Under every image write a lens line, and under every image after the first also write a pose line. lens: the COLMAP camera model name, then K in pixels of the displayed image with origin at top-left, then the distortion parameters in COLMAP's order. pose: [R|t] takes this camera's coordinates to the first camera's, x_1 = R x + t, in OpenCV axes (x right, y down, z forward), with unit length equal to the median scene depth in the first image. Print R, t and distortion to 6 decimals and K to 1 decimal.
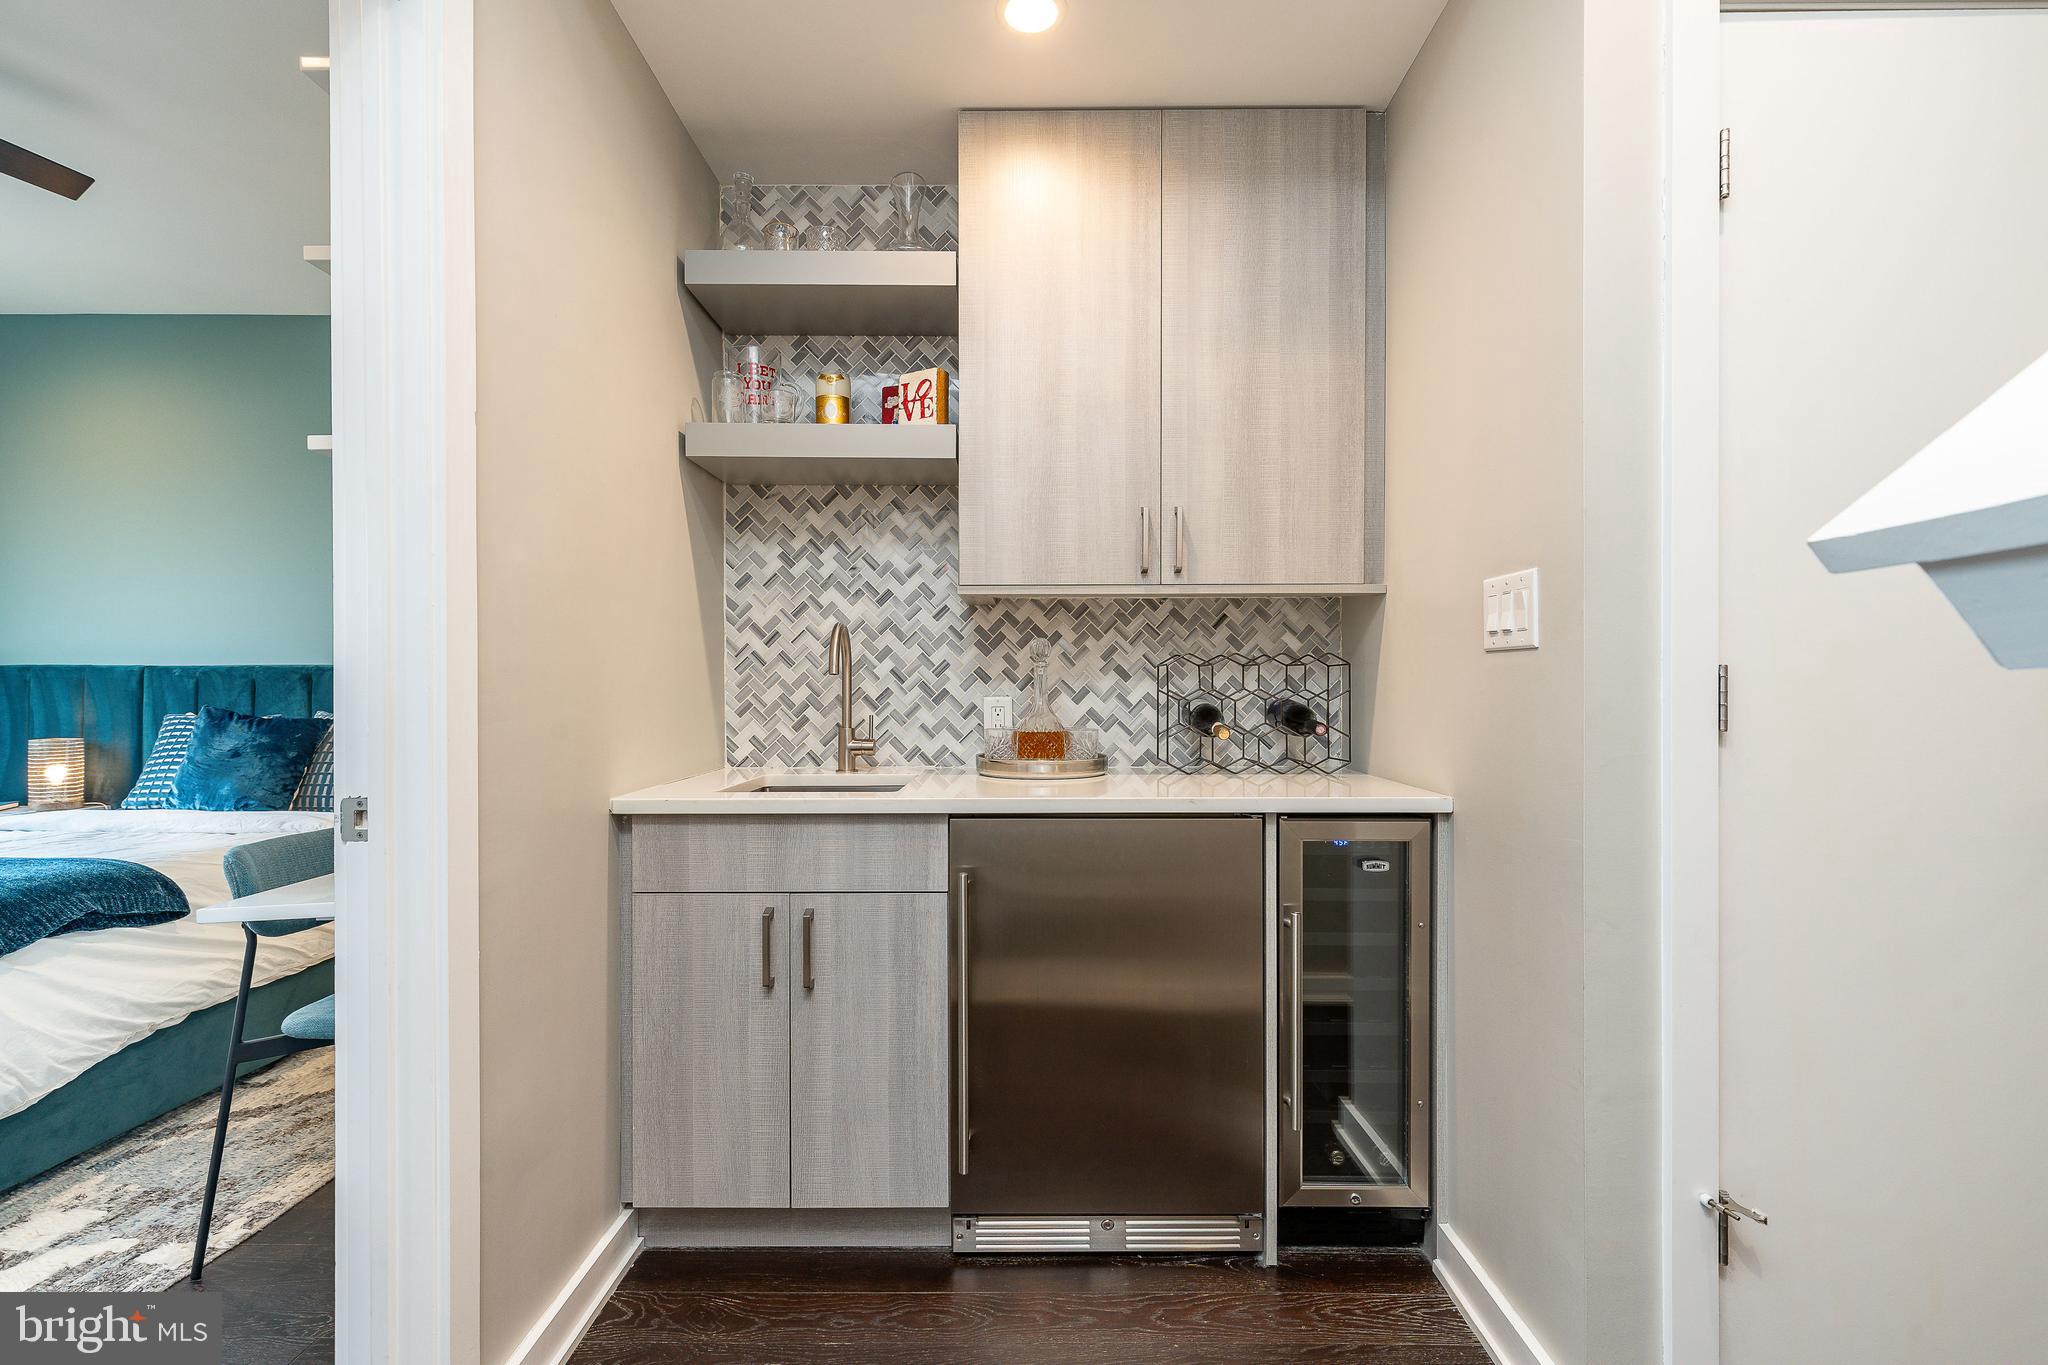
lens RADIAL K [[913.9, 0, 1039.1], [0, 913.9, 680.8], [0, 0, 1]] dist [0.005836, -0.001305]
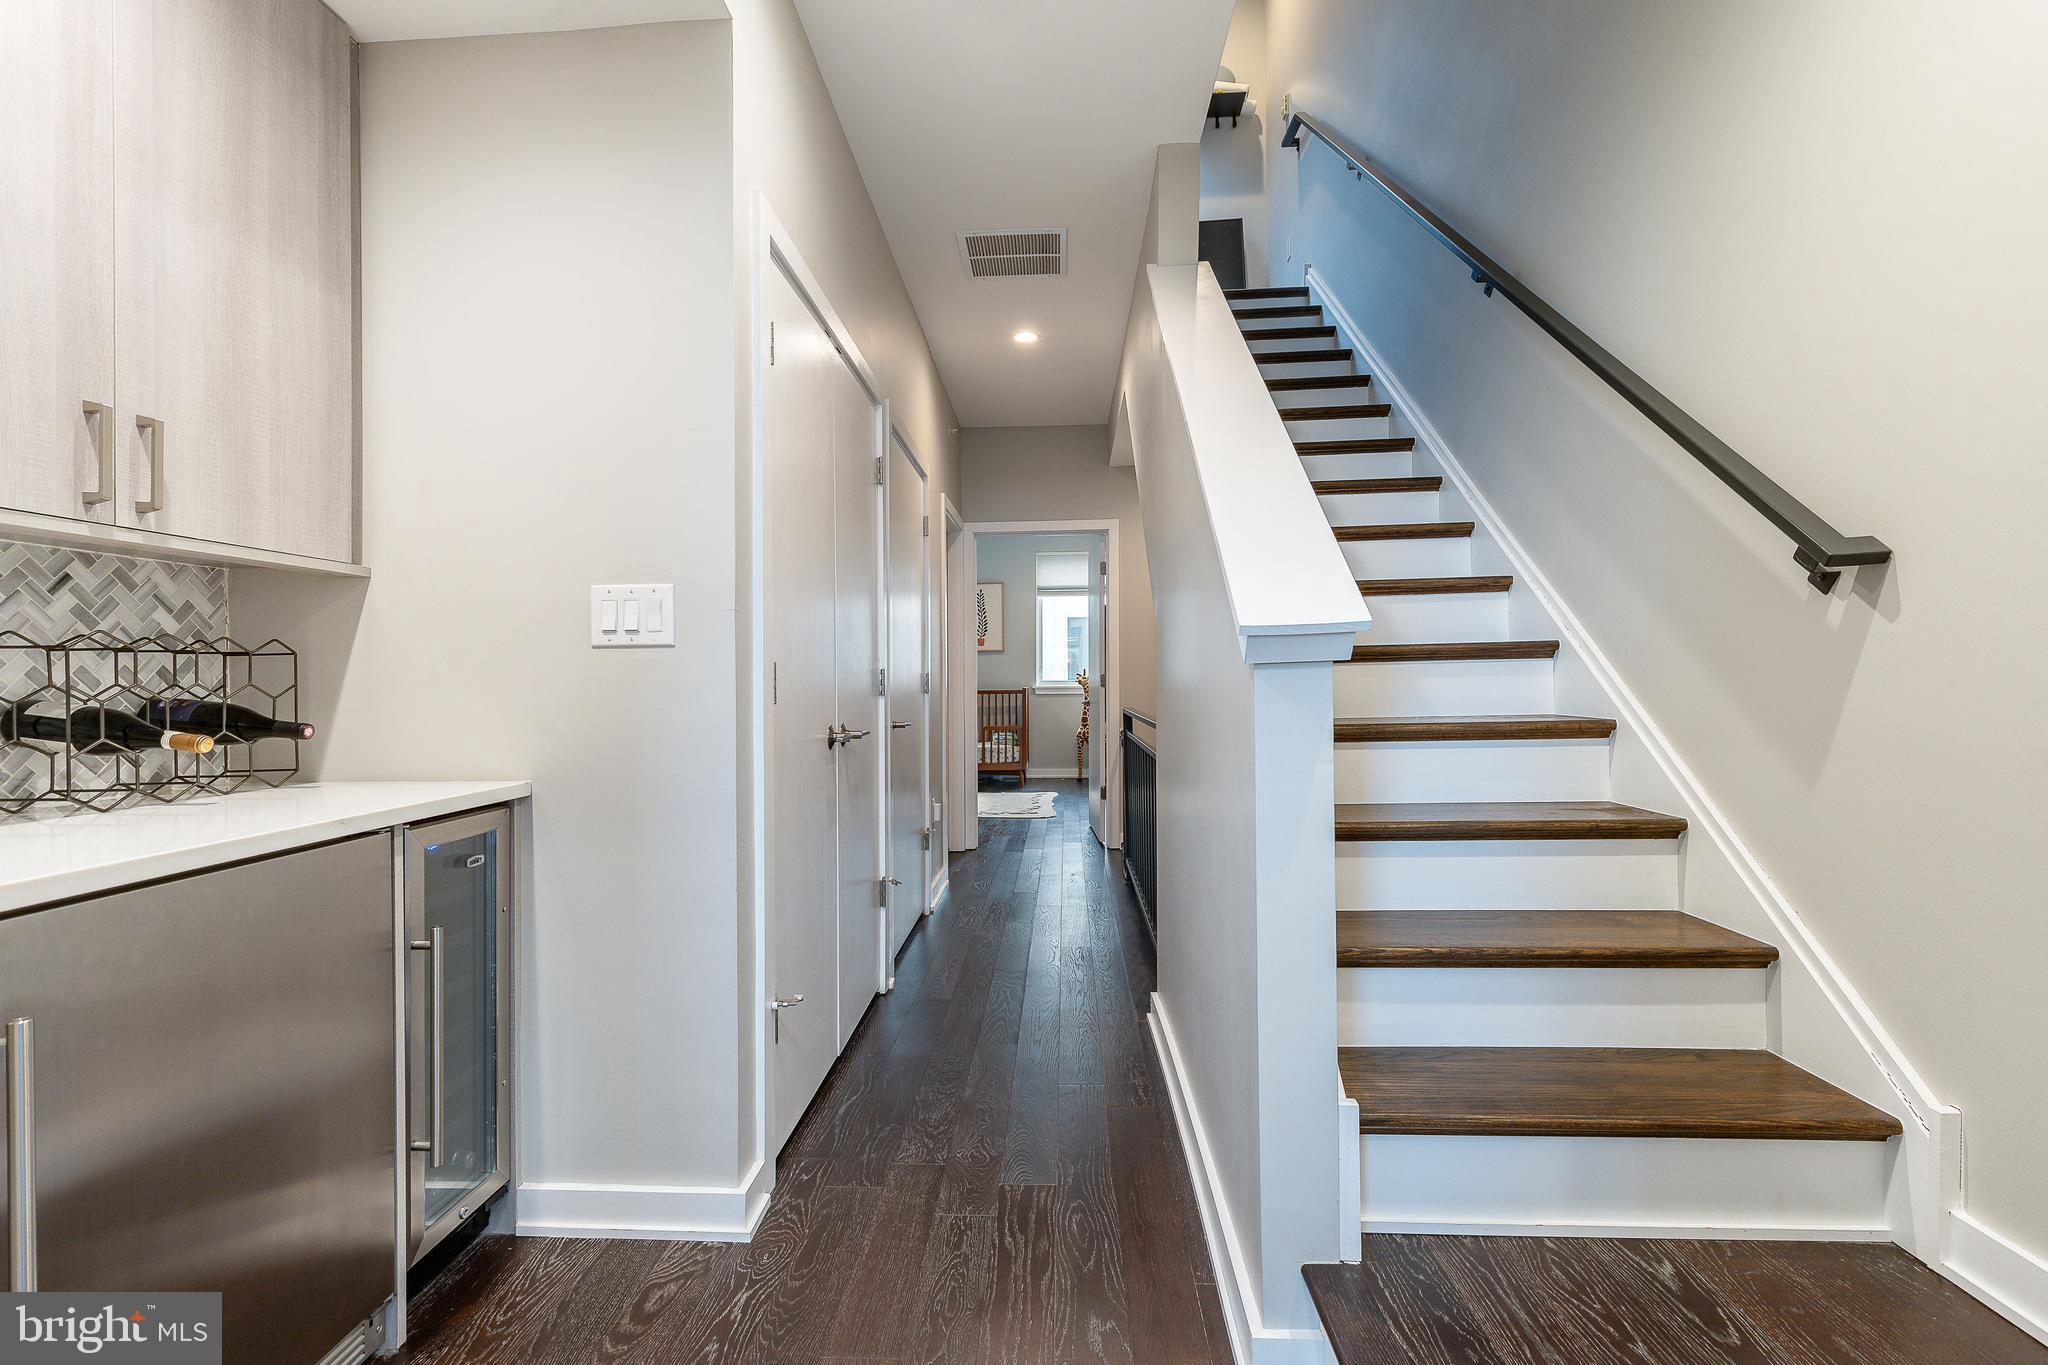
lens RADIAL K [[913.9, 0, 1027.2], [0, 913.9, 665.6], [0, 0, 1]] dist [0.005836, -0.001305]
pose [[0.045235, 0.012794, 0.998894, -0.493699], [0.004011, 0.999908, -0.012989, 0.006692], [-0.998968, 0.004595, 0.045179, 0.303222]]
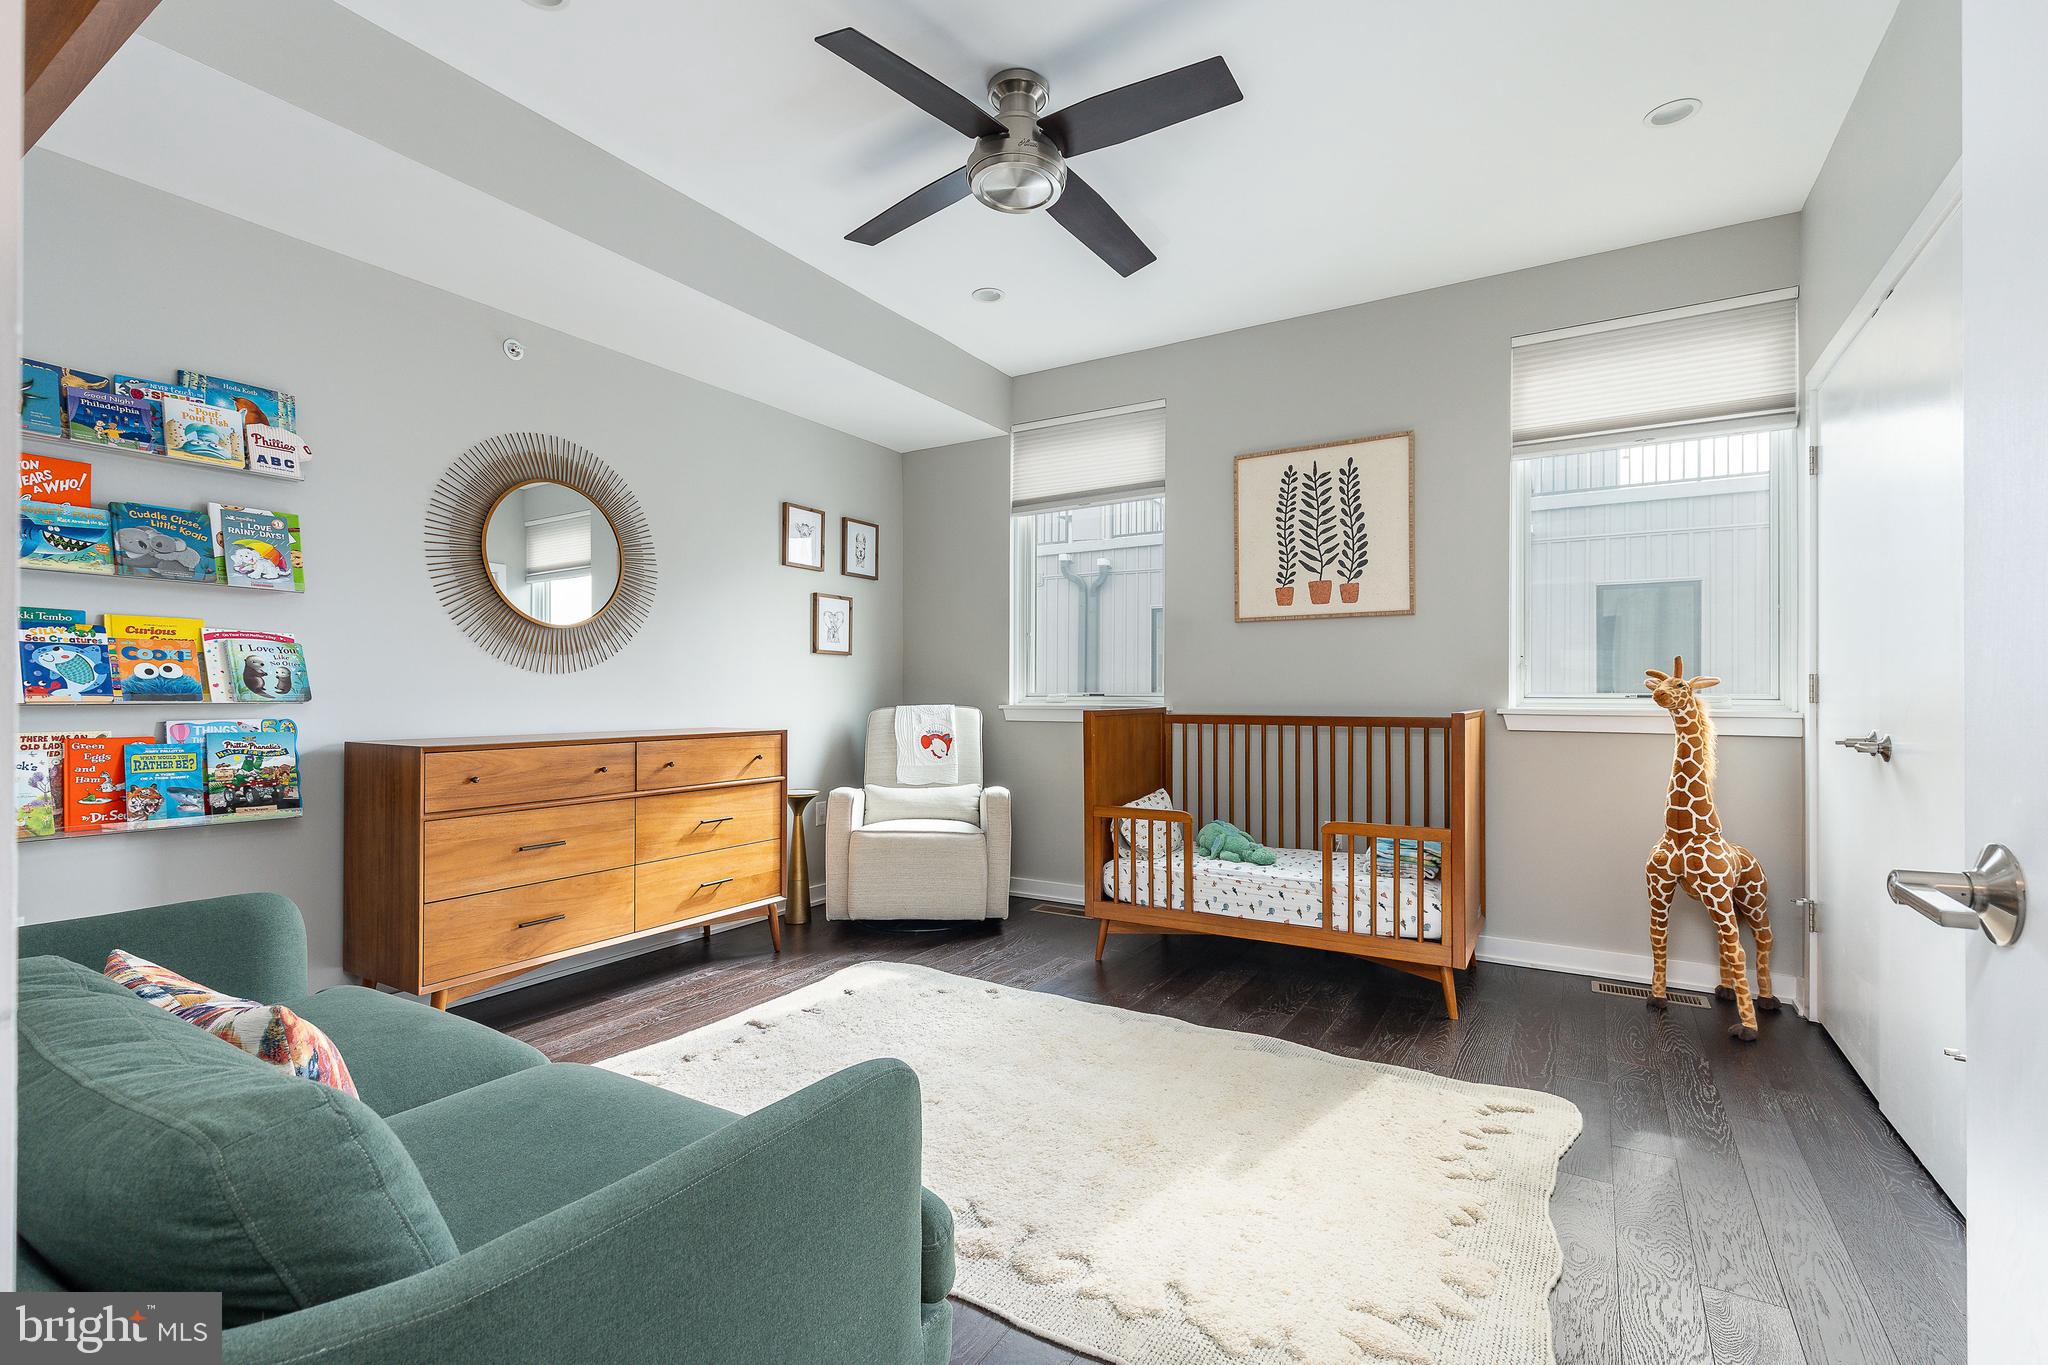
lens RADIAL K [[913.9, 0, 1022.5], [0, 913.9, 685.4], [0, 0, 1]] dist [0.005836, -0.001305]
pose [[0.516935, 0.010506, 0.855960, 6.114627], [-0.008738, 0.999937, -0.006996, 0.062667], [-0.855980, -0.003863, 0.516994, 0.444057]]
